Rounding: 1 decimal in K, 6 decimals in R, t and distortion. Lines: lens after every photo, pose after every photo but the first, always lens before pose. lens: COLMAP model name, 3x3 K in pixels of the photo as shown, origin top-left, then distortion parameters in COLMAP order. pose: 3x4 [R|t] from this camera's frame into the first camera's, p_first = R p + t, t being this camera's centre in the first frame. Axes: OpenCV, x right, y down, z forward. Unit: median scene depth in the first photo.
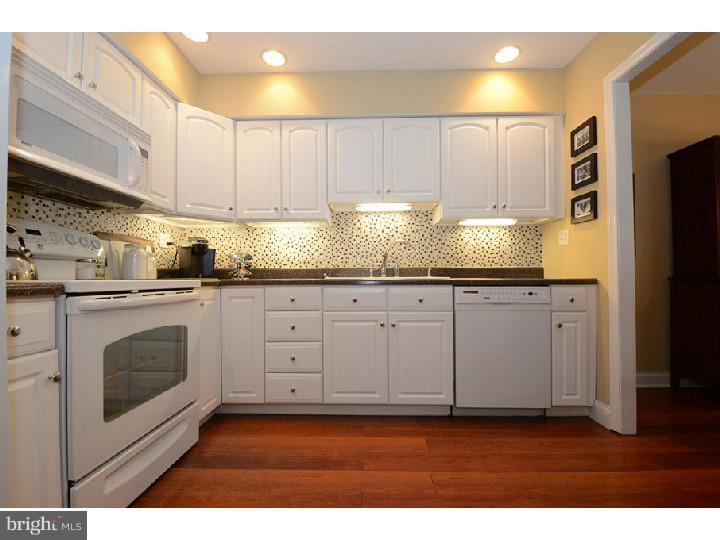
lens RADIAL K [[313.4, 0, 358.3], [0, 313.4, 273.9], [0, 0, 1]] dist [0.000847, -0.012487]
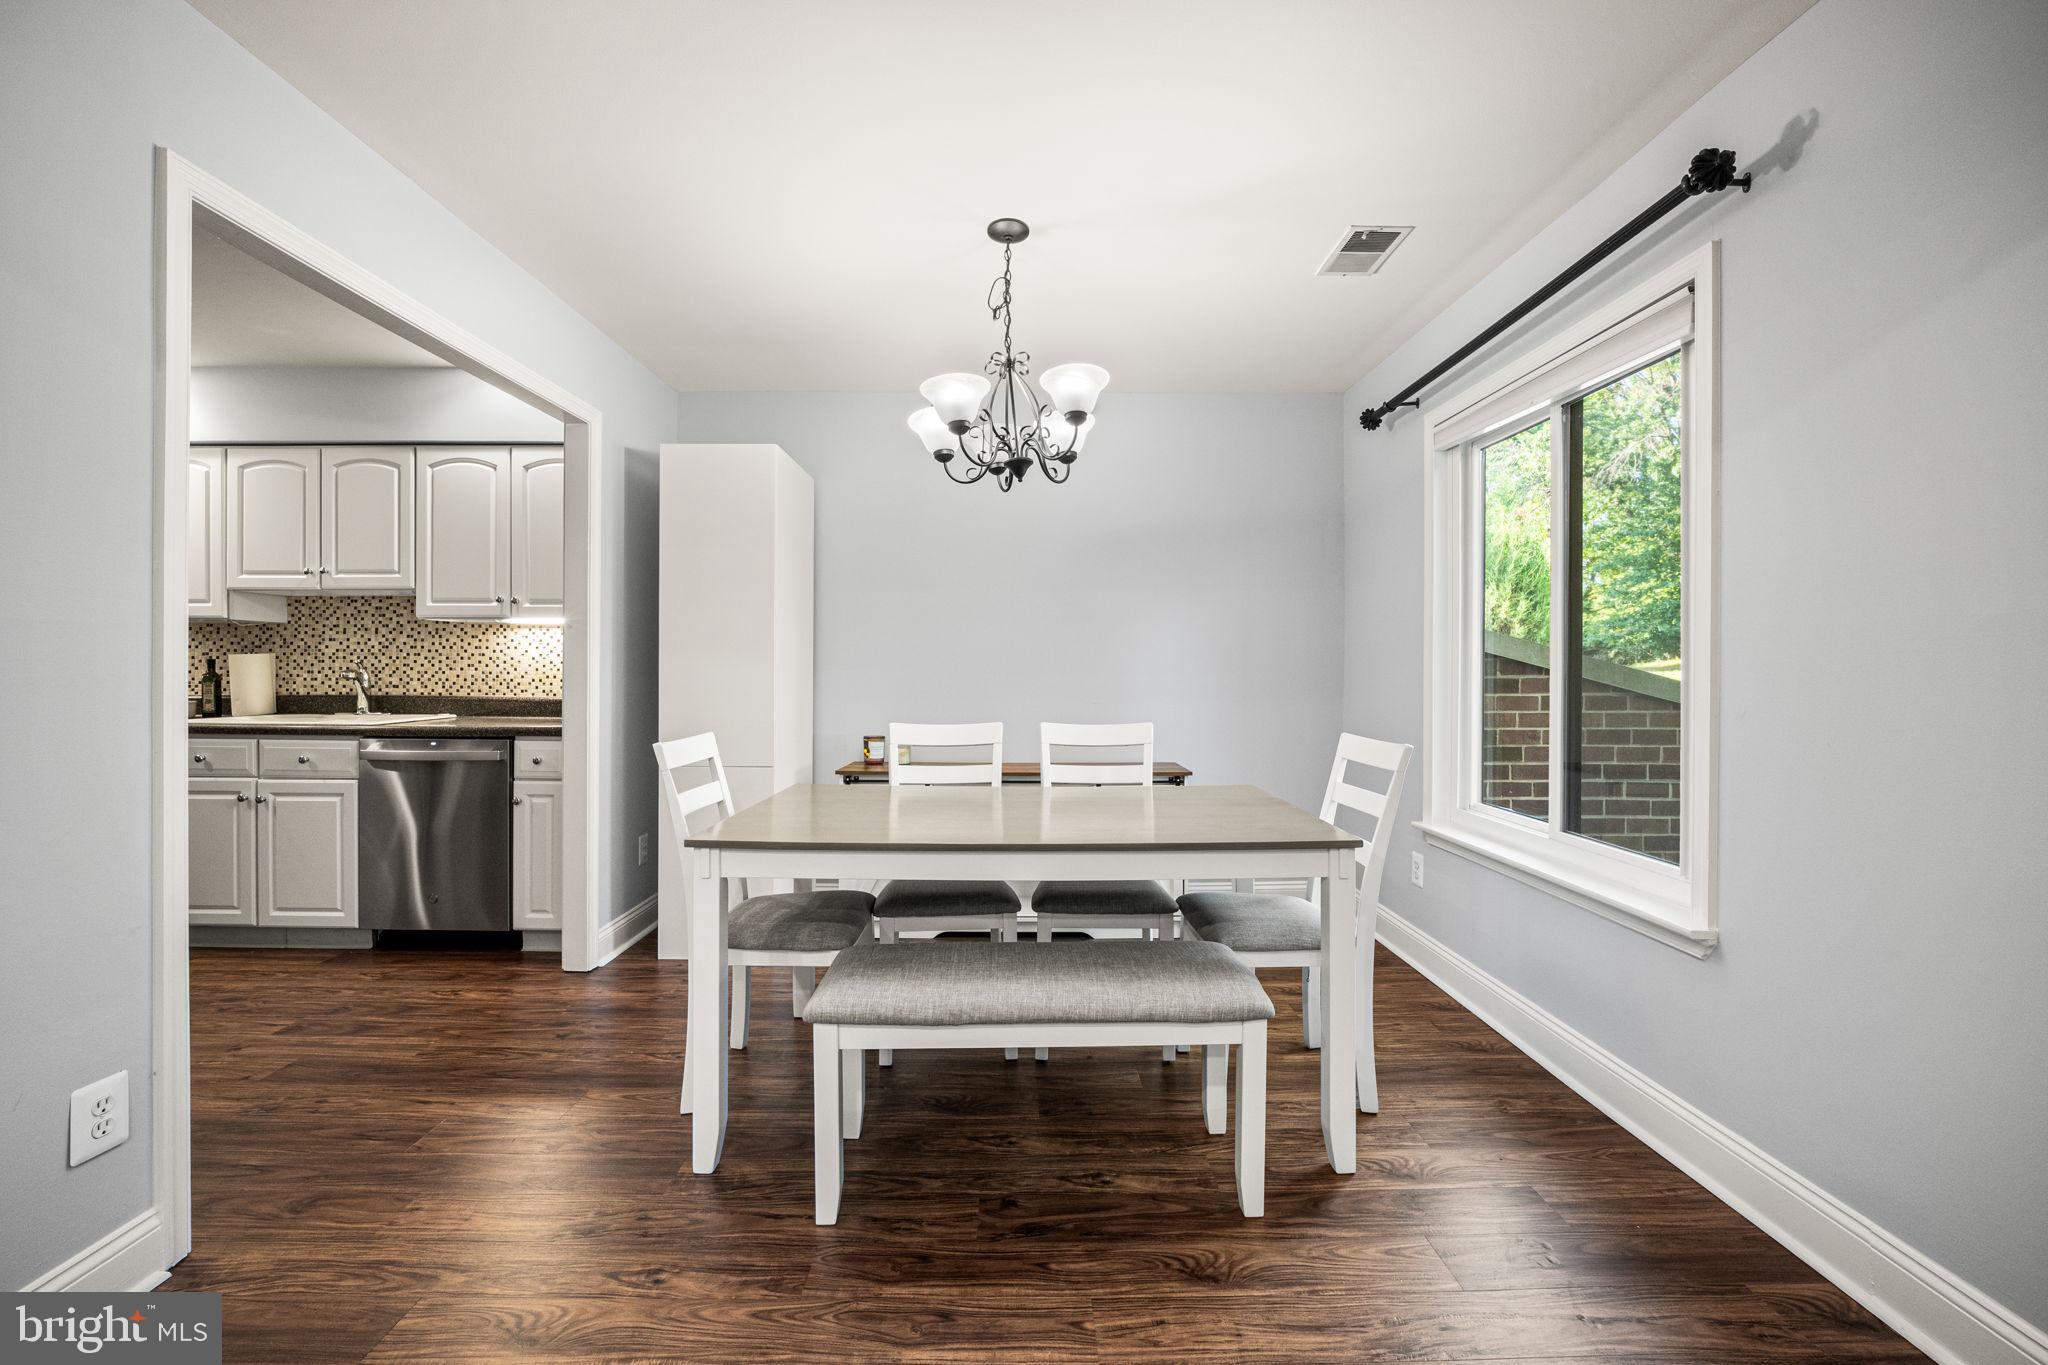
lens RADIAL K [[821.5, 0, 1023.2], [0, 821.5, 670.5], [0, 0, 1]] dist [-0.015979, 0.000744]
pose [[0.999616, 0.008011, 0.026515, 1.261064], [-0.008539, 0.999766, 0.019876, -0.110922], [-0.026350, -0.020095, 0.999451, -0.518679]]
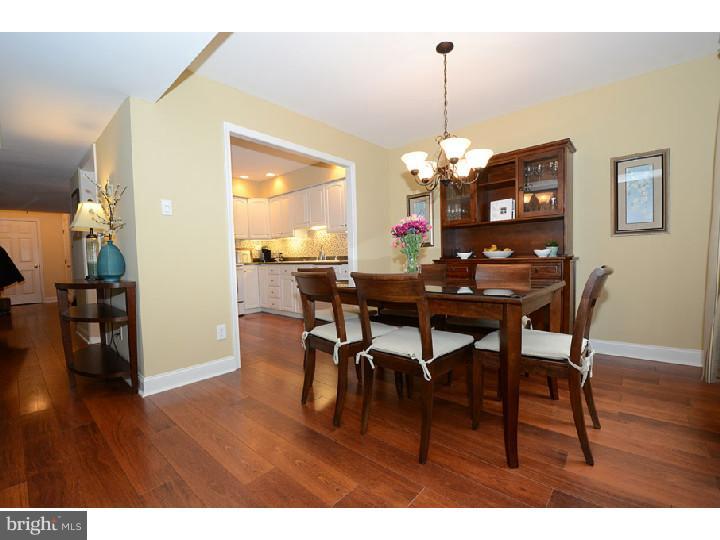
lens RADIAL K [[313.4, 0, 365.9], [0, 313.4, 272.4], [0, 0, 1]] dist [0.000847, -0.012487]
pose [[0.773198, 0.013783, -0.634015, 1.660287], [0.030863, 0.997761, 0.059329, -0.025774], [0.633413, -0.065441, 0.771042, -0.431852]]
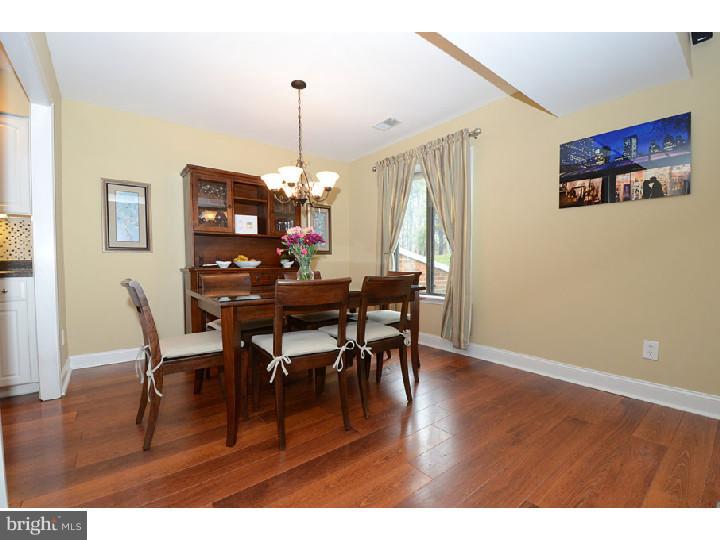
lens RADIAL K [[313.4, 0, 355.2], [0, 313.4, 273.8], [0, 0, 1]] dist [0.000847, -0.012487]
pose [[0.774856, -0.013917, 0.631984, 0.741433], [-0.006507, 0.999529, 0.029988, -0.009452], [-0.632104, -0.027348, 0.774401, -0.484683]]
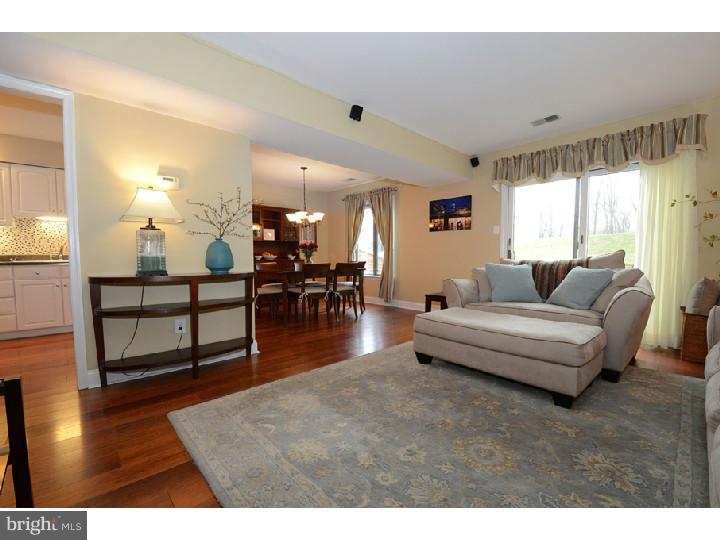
lens RADIAL K [[313.4, 0, 365.3], [0, 313.4, 274.4], [0, 0, 1]] dist [0.000847, -0.012487]
pose [[0.703435, -0.039126, 0.709681, 0.046078], [-0.008214, 0.997970, 0.063161, -0.033751], [-0.710712, -0.050259, 0.701686, -1.330312]]
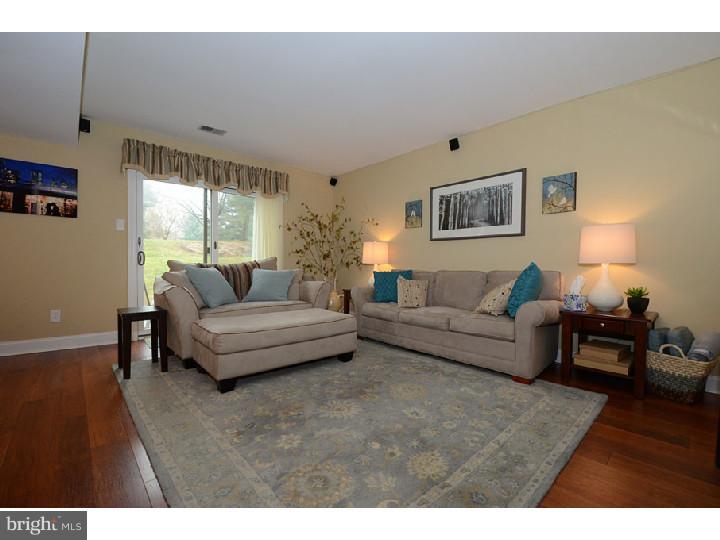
lens RADIAL K [[313.4, 0, 362.7], [0, 313.4, 273.3], [0, 0, 1]] dist [0.000847, -0.012487]
pose [[-0.697727, -0.027019, 0.715854, 0.070183], [-0.023161, 0.999617, 0.015154, -0.006453], [-0.715989, -0.006006, -0.698085, -0.363476]]
